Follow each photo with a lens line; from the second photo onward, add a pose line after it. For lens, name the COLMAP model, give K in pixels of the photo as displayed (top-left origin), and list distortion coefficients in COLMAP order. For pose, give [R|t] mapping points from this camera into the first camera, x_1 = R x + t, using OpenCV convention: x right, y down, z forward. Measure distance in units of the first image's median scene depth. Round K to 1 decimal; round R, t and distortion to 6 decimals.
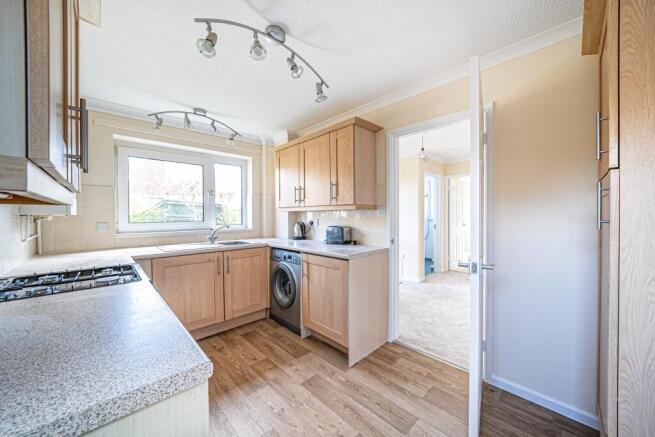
lens RADIAL K [[246.0, 0, 327.5], [0, 246.0, 218.5], [0, 0, 1]] dist [-0.002029, -0.000242]
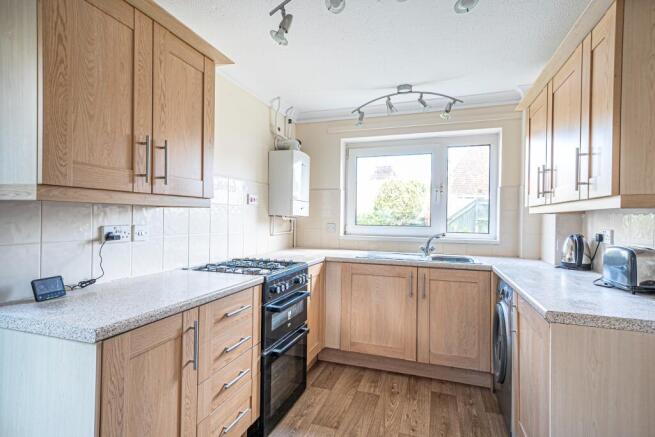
lens RADIAL K [[335.6, 0, 323.6], [0, 335.6, 218.4], [0, 0, 1]] dist [0.014545, 0.000507]
pose [[0.456412, 0.014313, -0.889653, 0.335001], [-0.029312, 0.999570, 0.001043, -0.005349], [0.889286, 0.025601, 0.456635, 0.271077]]
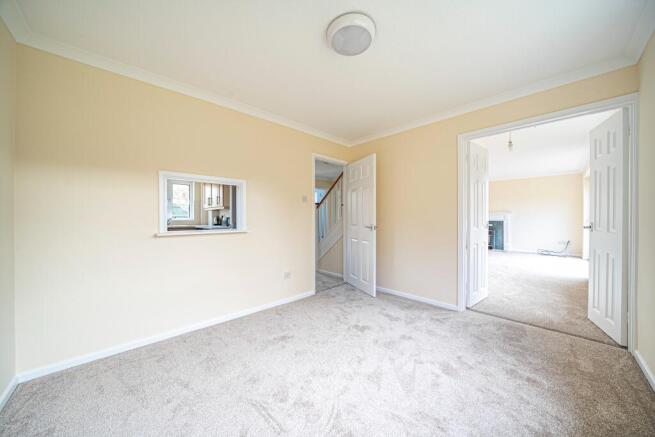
lens RADIAL K [[228.1, 0, 325.3], [0, 228.1, 218.7], [0, 0, 1]] dist [-0.000337, -0.000001]
pose [[0.999790, 0.007077, -0.019226, 0.910493], [-0.007257, 0.999930, -0.009335, 0.055637], [0.019159, 0.009473, 0.999772, -0.866740]]
